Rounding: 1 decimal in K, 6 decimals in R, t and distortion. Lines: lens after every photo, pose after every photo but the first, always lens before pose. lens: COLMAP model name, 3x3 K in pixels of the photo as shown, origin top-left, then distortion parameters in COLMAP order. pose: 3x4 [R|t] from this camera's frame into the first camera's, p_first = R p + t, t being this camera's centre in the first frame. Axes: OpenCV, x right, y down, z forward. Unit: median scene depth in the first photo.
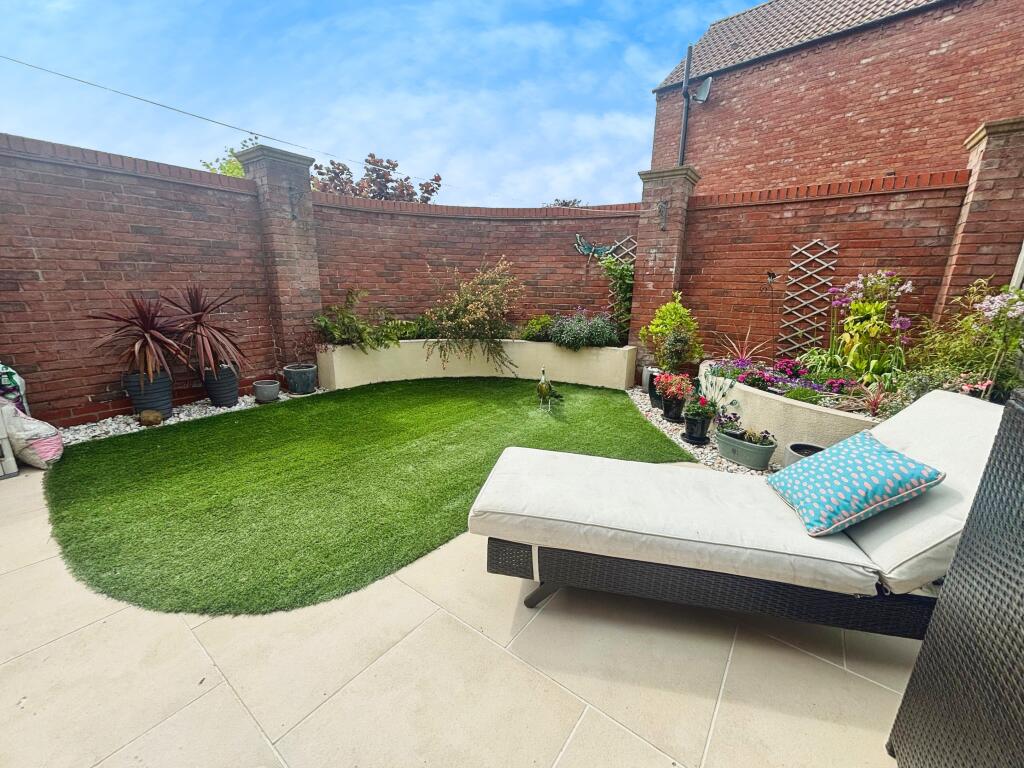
lens RADIAL K [[399.9, 0, 514.4], [0, 399.9, 420.2], [0, 0, 1]] dist [0.000334, 0.000156]
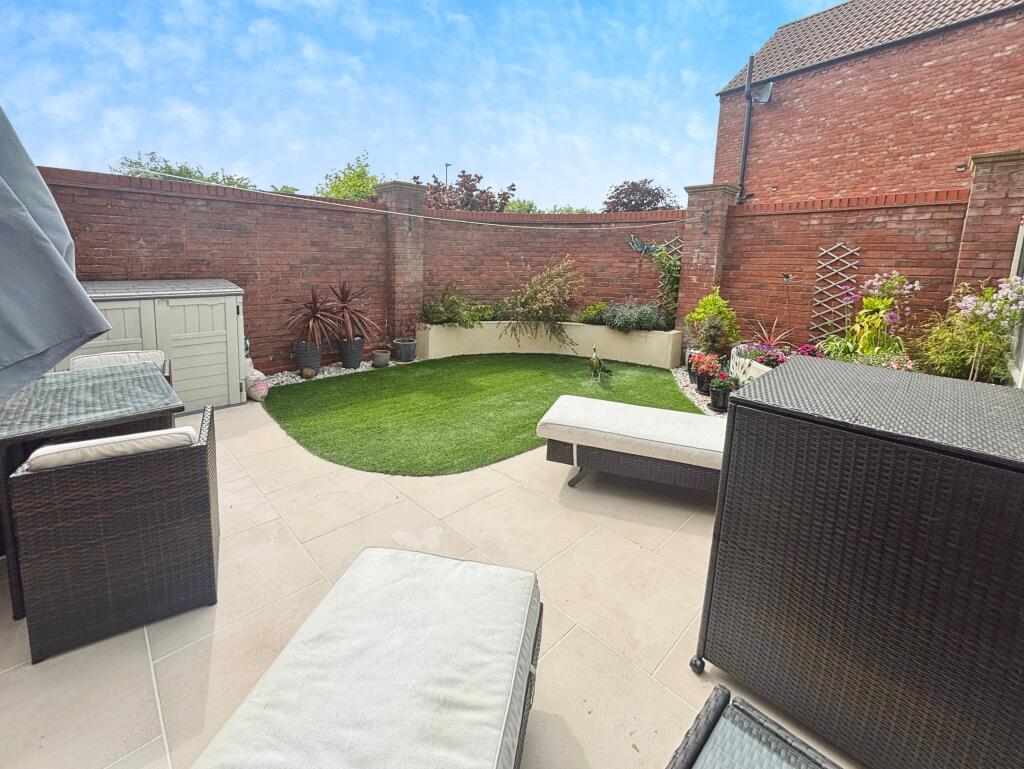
lens RADIAL K [[415.0, 0, 499.6], [0, 415.0, 387.8], [0, 0, 1]] dist [0.000404, 0.000154]
pose [[0.983558, 0.047110, -0.174340, 0.010568], [-0.053422, 0.998069, -0.031687, 0.048185], [0.172511, 0.040479, 0.984176, -0.280146]]
